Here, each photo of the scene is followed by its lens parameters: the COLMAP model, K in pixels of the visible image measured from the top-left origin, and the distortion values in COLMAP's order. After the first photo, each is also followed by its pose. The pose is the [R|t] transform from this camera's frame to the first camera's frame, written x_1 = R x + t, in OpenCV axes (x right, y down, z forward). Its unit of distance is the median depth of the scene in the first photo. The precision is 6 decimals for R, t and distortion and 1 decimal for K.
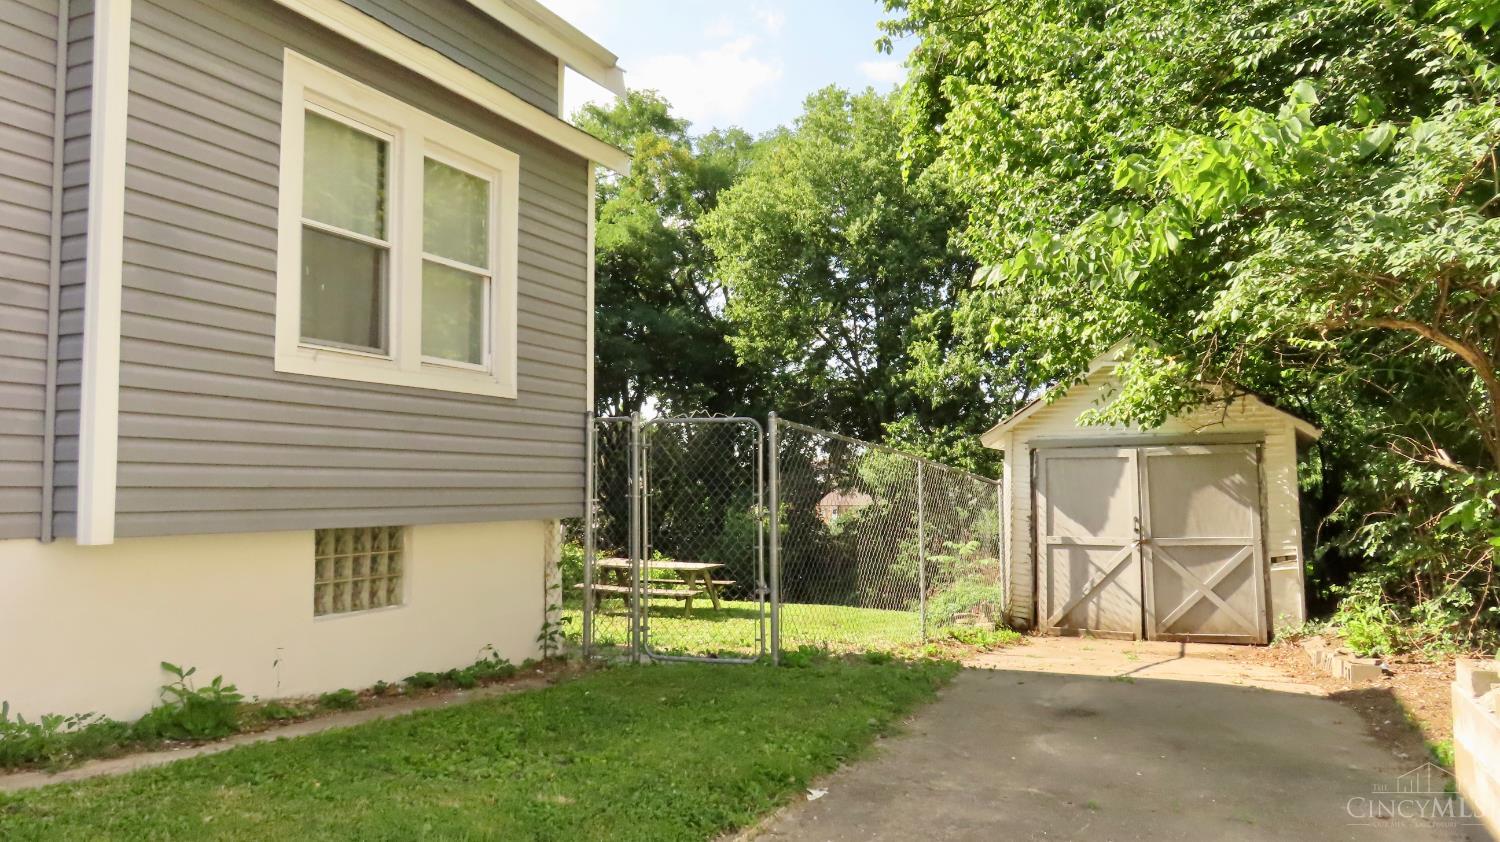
lens RADIAL K [[1089.5, 0, 750.2], [0, 1089.5, 439.3], [0, 0, 1]] dist [-0.011053, -0.003587]
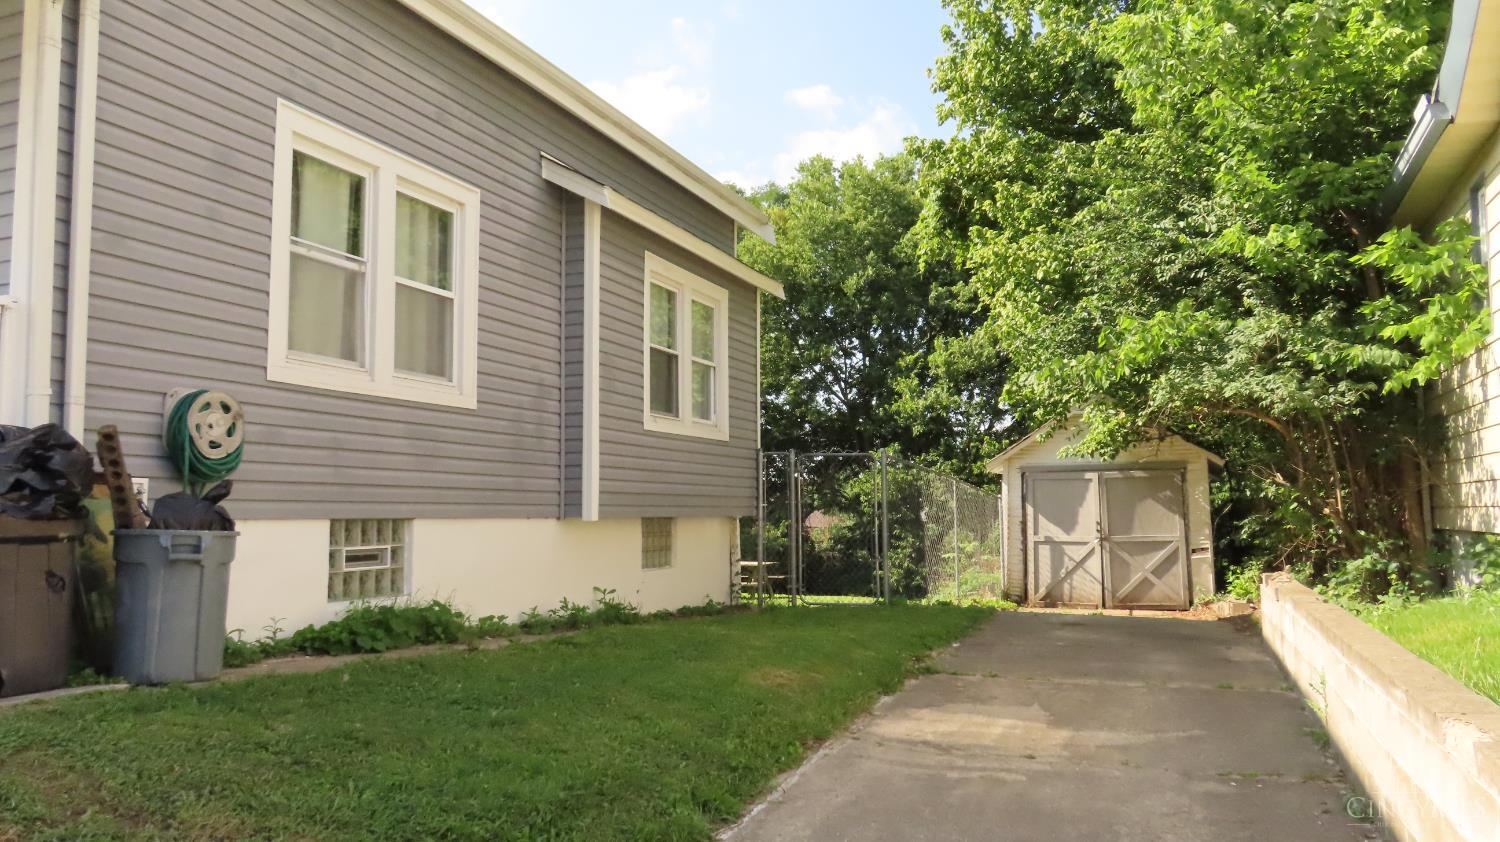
lens RADIAL K [[1102.5, 0, 750.0], [0, 1102.5, 421.0], [0, 0, 1]] dist [-0.002515, -0.000557]
pose [[0.998704, 0.005050, 0.050637, -0.174847], [-0.003218, 0.999340, -0.036181, -0.005356], [-0.050787, 0.035971, 0.998062, -0.423340]]
